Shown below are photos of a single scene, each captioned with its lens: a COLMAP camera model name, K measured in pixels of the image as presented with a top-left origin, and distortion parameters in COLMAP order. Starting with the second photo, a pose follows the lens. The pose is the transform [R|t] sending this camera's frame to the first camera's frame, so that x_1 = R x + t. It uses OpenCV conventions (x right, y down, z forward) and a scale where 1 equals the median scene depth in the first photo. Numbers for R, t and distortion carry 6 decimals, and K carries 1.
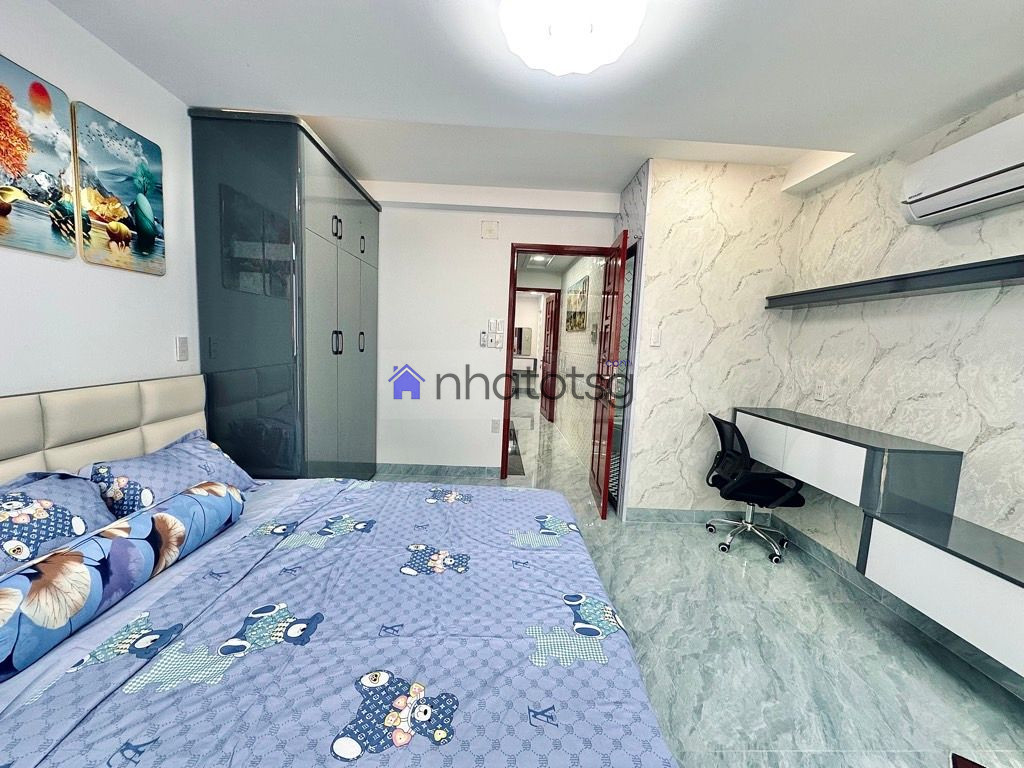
lens RADIAL K [[409.5, 0, 513.0], [0, 409.5, 383.8], [0, 0, 1]] dist [-0.007745, -0.000218]
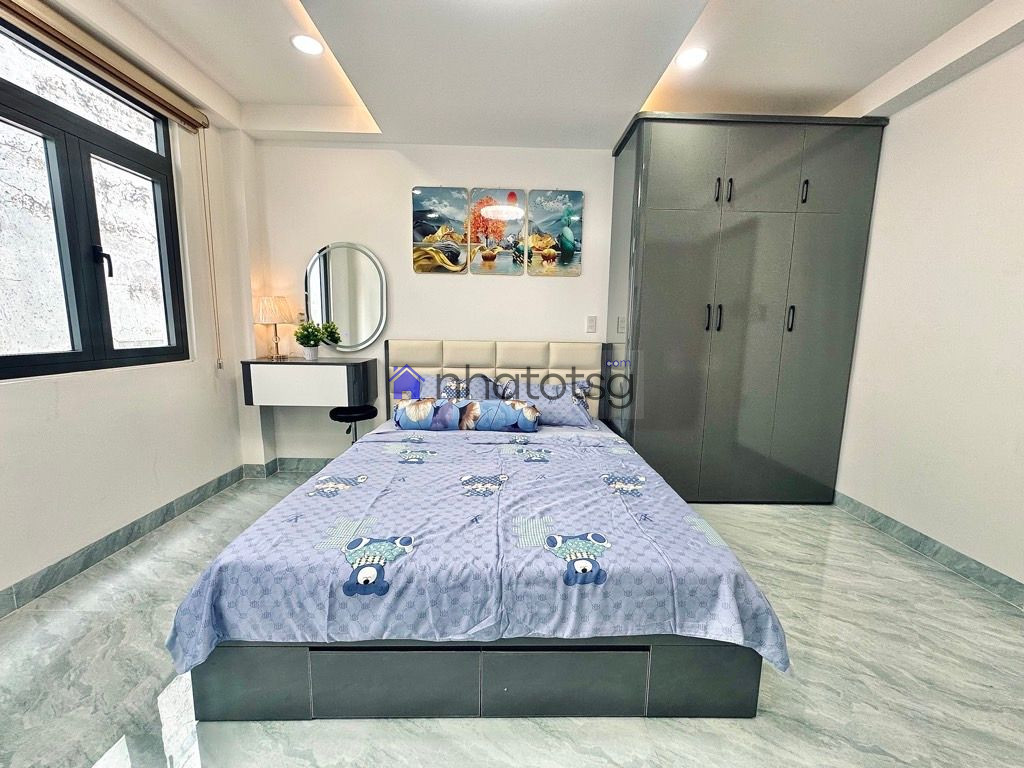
lens RADIAL K [[409.5, 0, 514.5], [0, 409.5, 385.1], [0, 0, 1]] dist [-0.007745, -0.000218]
pose [[-0.017800, 0.095656, -0.995255, 0.857253], [-0.123401, 0.987592, 0.097126, 0.026718], [0.992197, 0.124544, -0.005775, 0.973484]]
